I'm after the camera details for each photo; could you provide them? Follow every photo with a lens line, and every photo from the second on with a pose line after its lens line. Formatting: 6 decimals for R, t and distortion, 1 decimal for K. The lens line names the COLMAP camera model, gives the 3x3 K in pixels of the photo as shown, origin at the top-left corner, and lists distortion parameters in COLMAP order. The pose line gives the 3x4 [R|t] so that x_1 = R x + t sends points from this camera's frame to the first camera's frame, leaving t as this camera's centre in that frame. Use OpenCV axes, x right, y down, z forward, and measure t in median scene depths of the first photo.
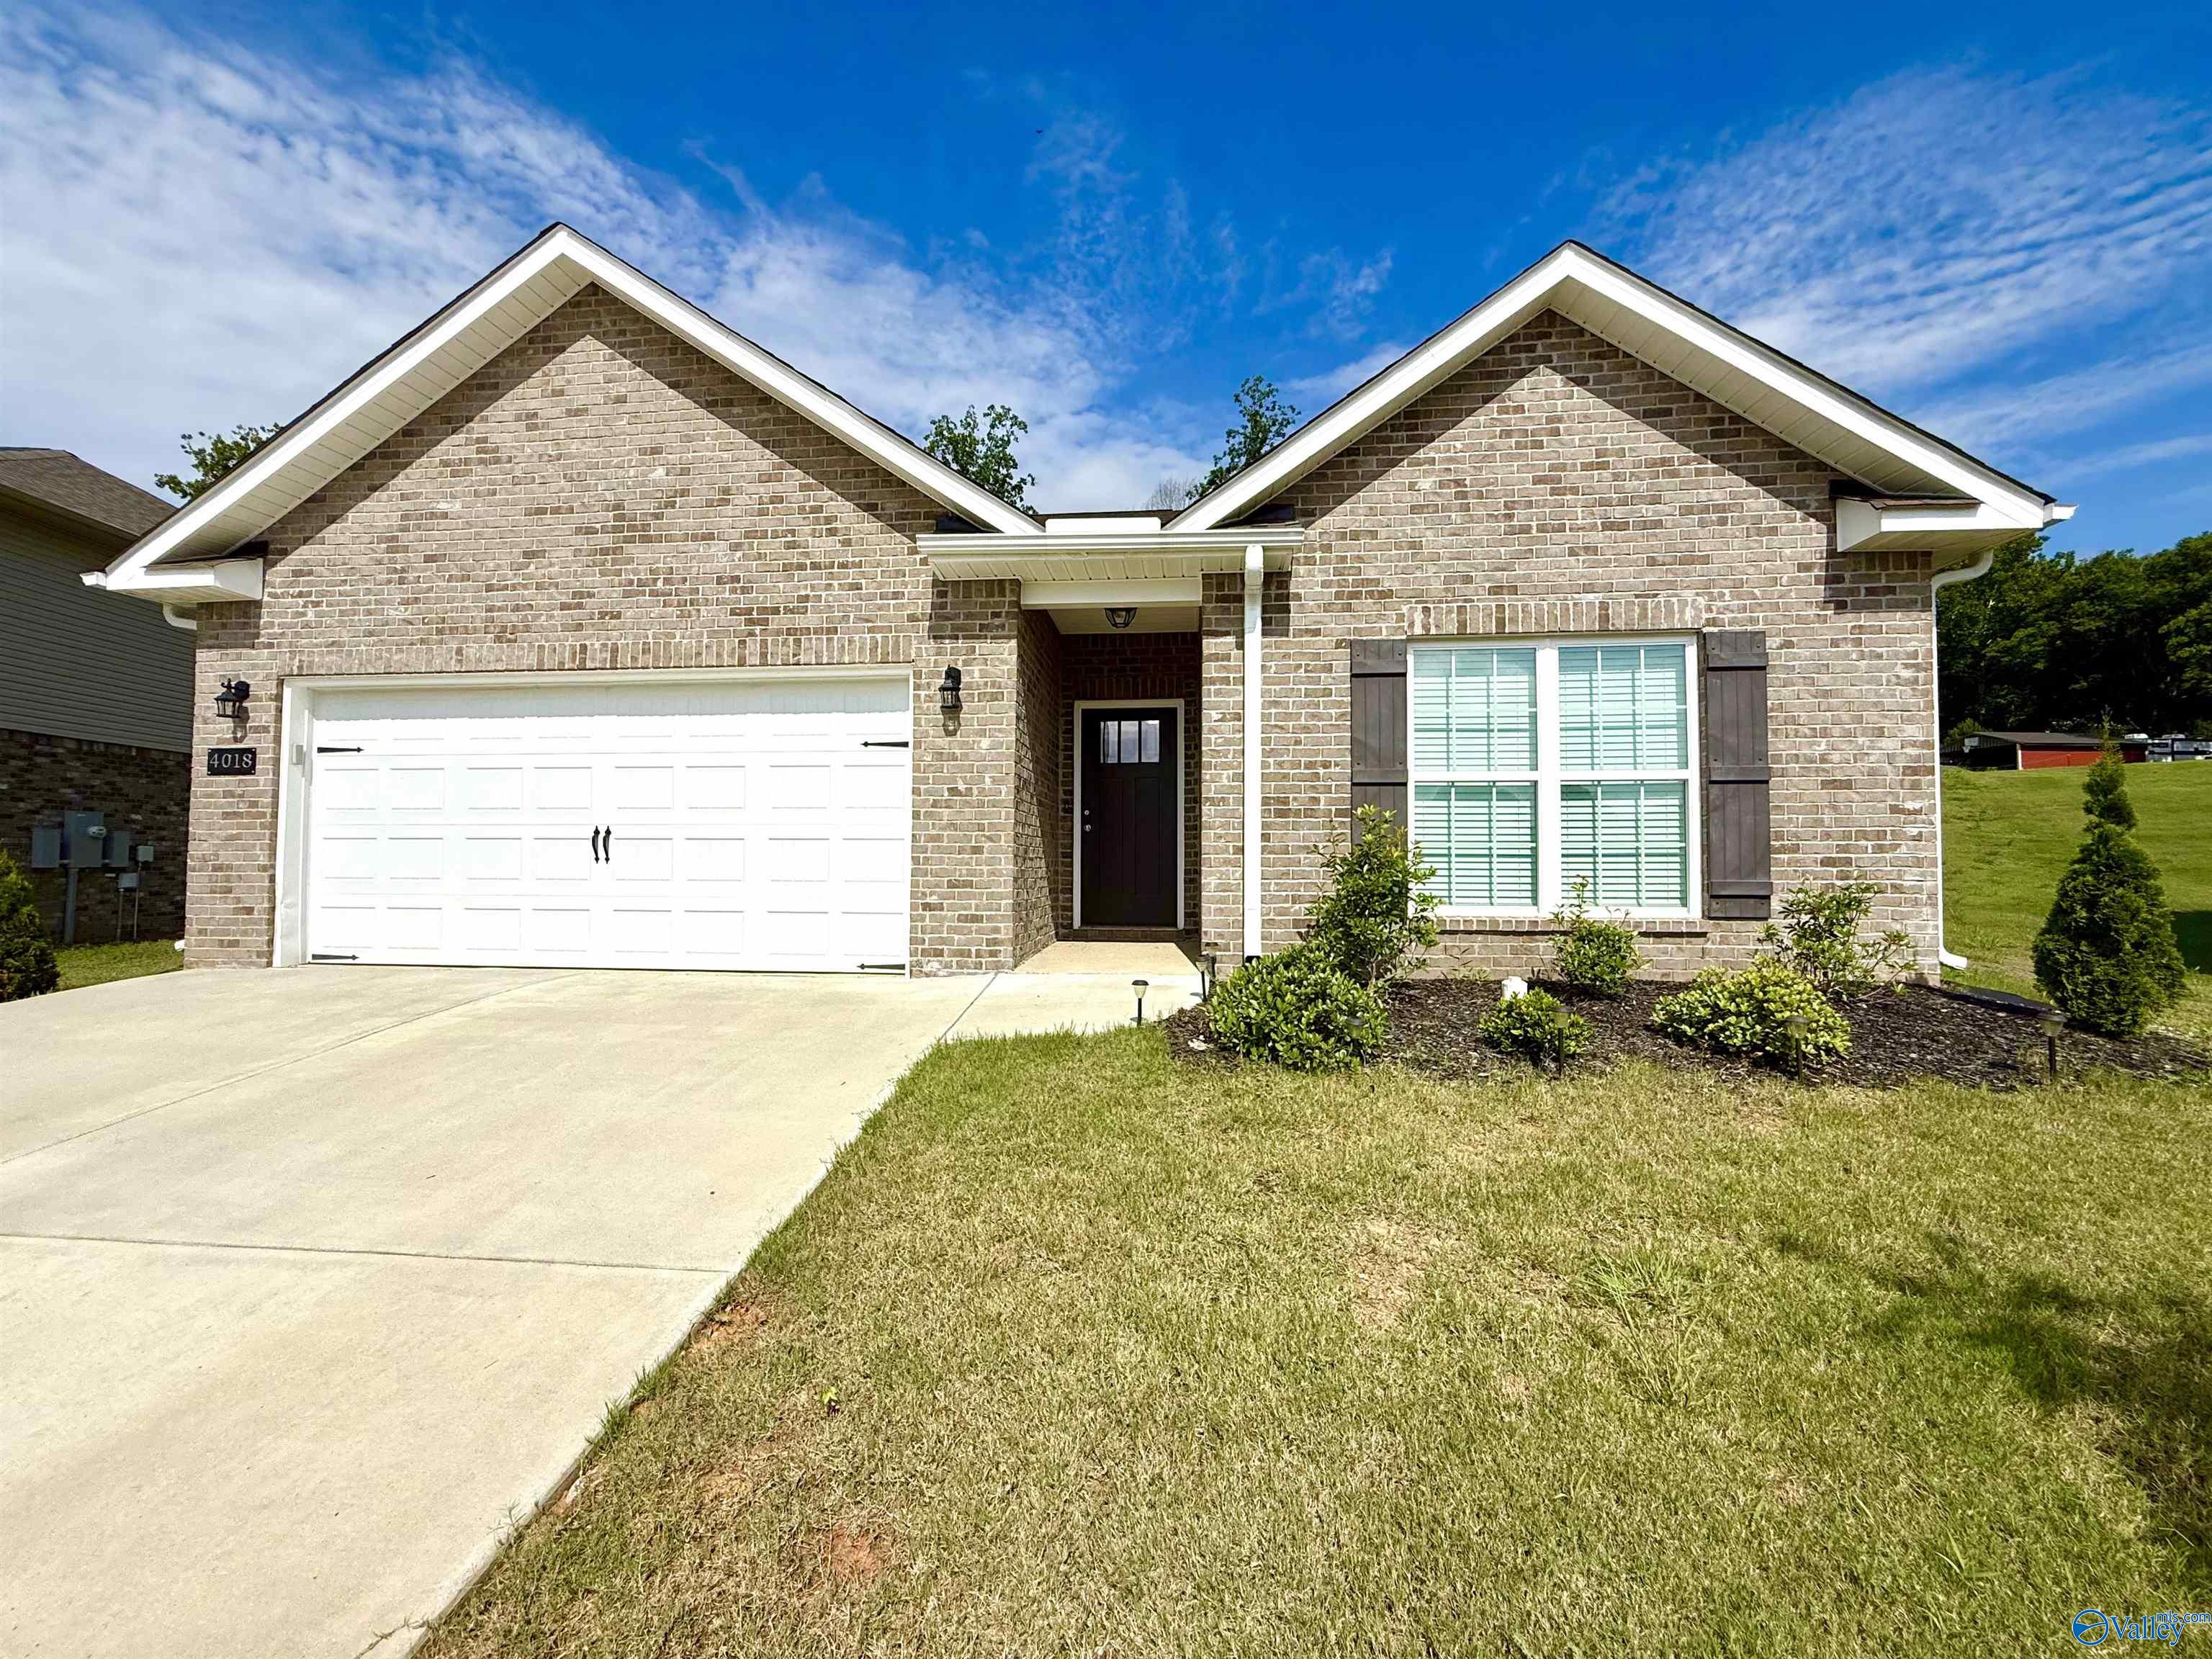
lens RADIAL K [[890.0, 0, 1107.5], [0, 890.0, 827.1], [0, 0, 1]] dist [0.001968, -0.000266]
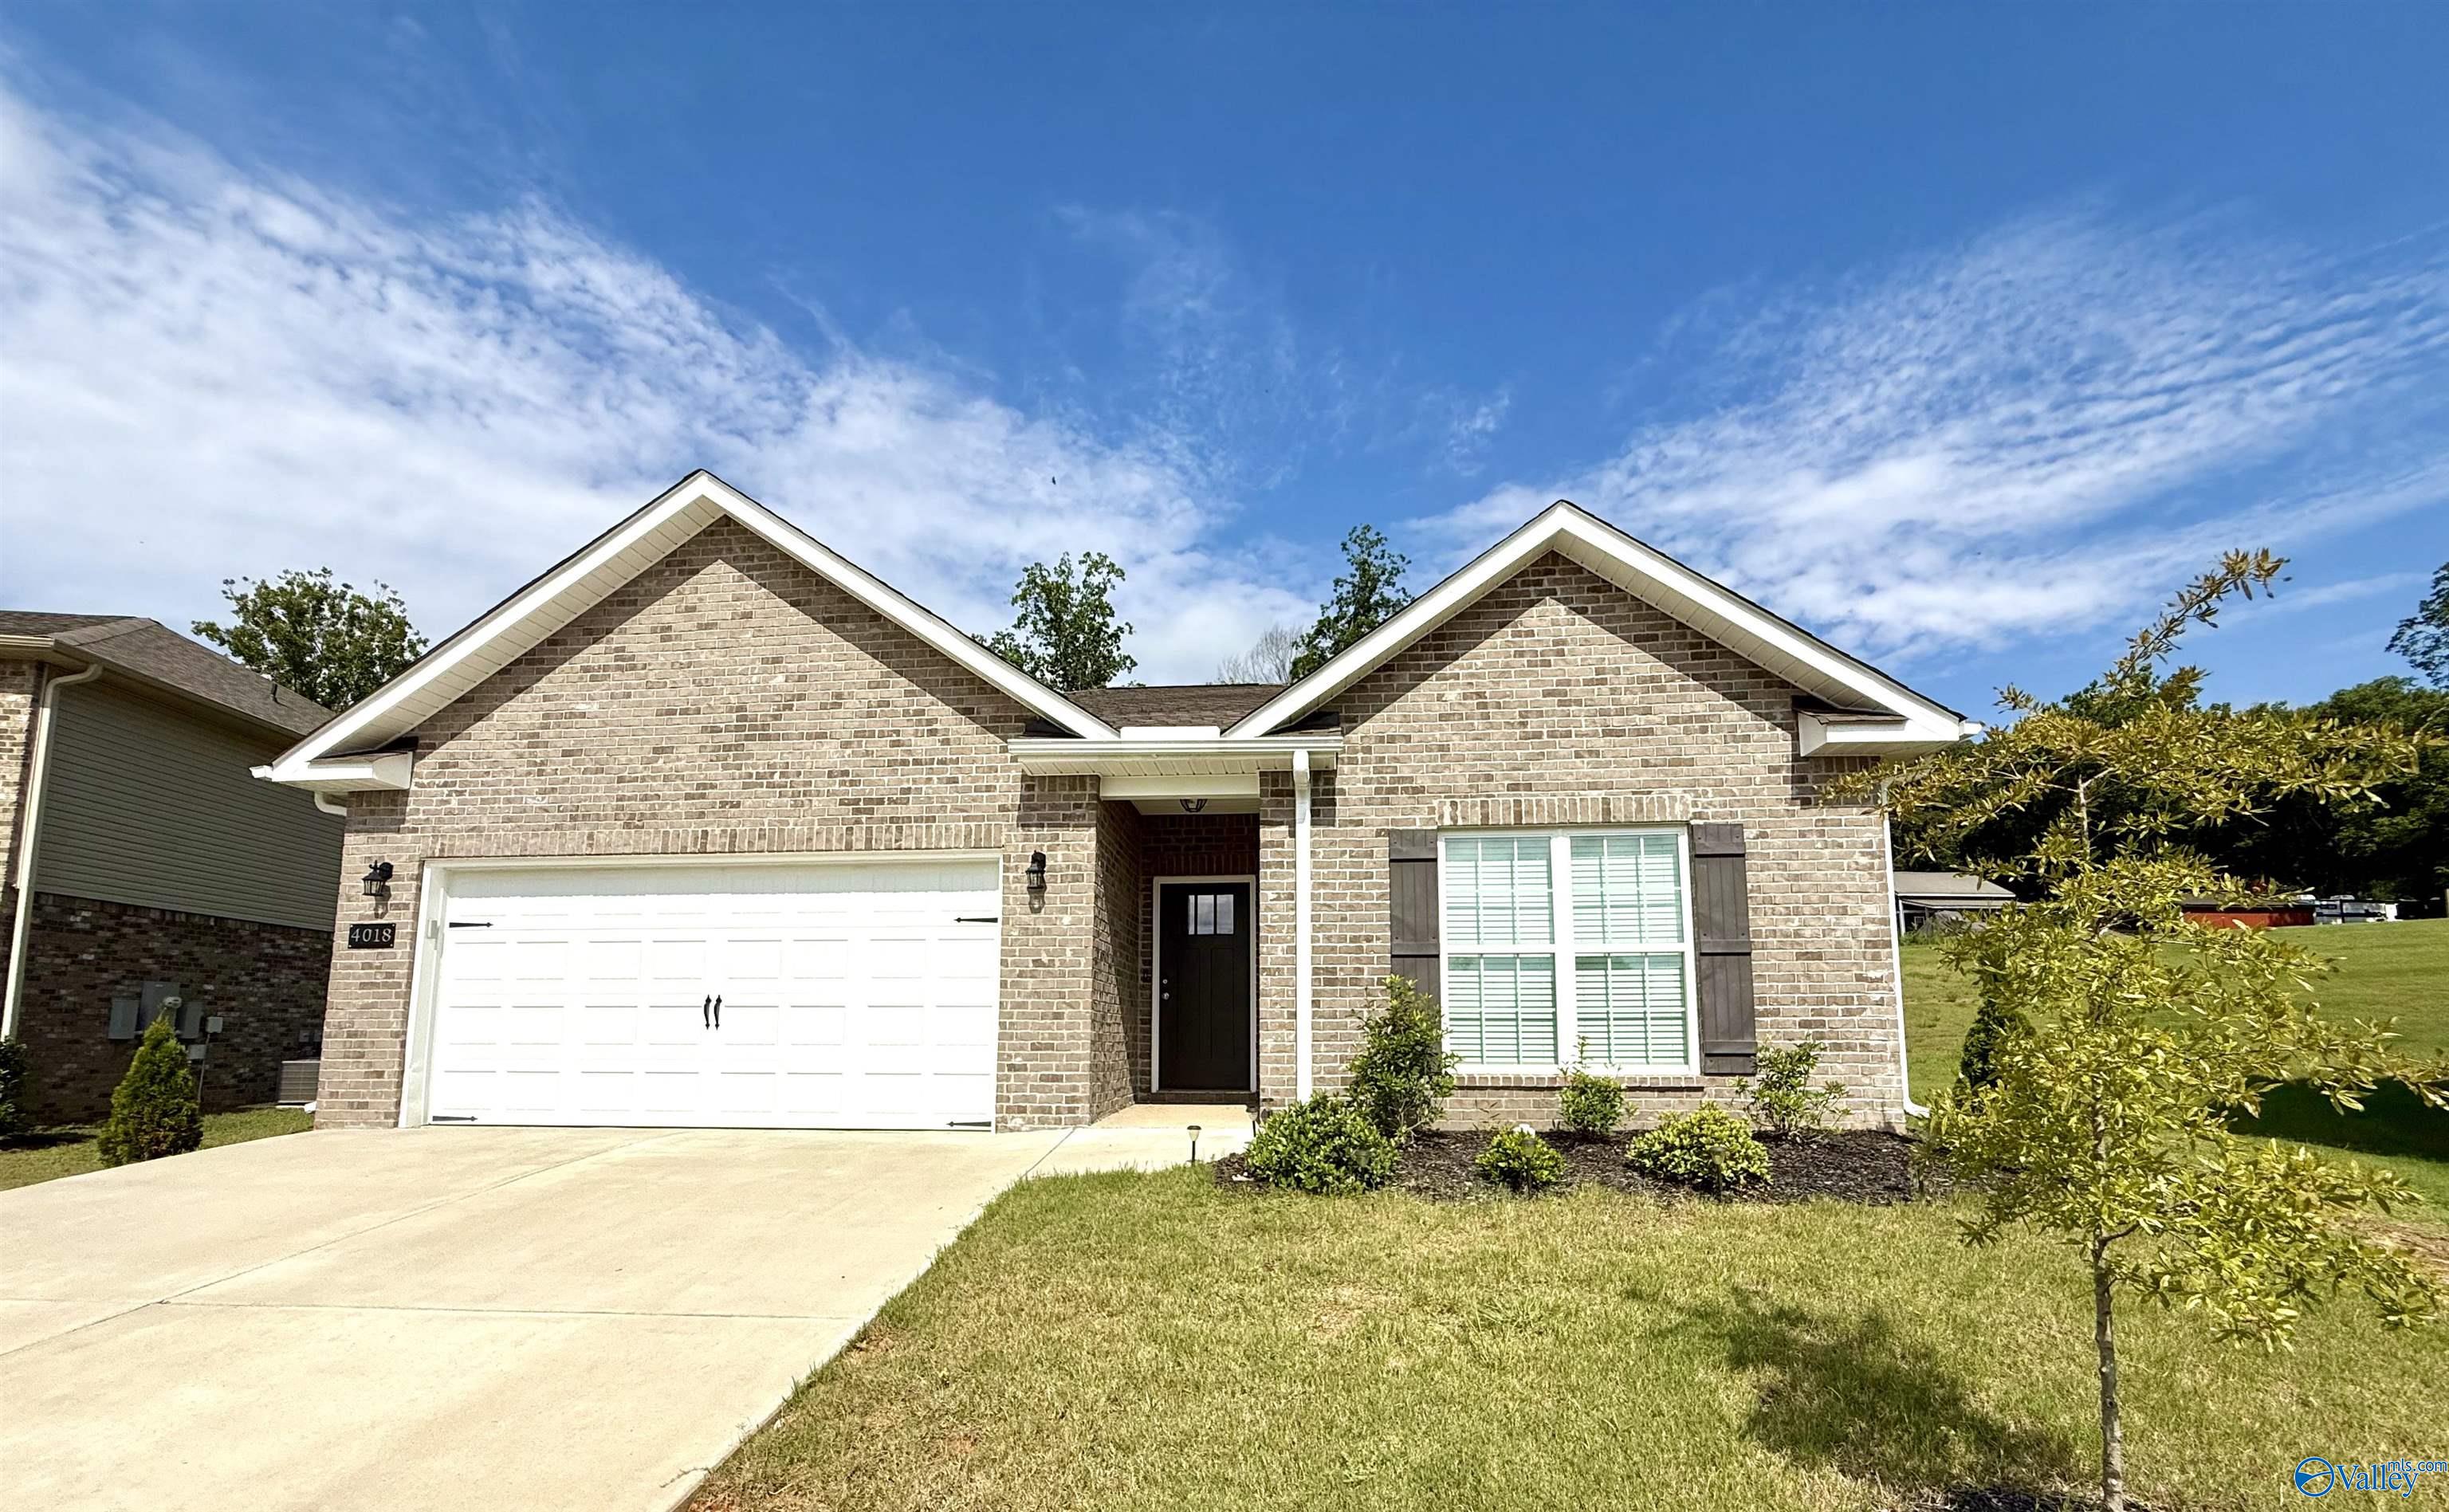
lens RADIAL K [[984.7, 0, 1224.5], [0, 984.7, 916.1], [0, 0, 1]] dist [0.002624, -0.000155]
pose [[0.999915, -0.000816, 0.012990, 0.044546], [0.001872, 0.996671, -0.081501, 0.002437], [-0.012881, 0.081518, 0.996589, -0.233947]]
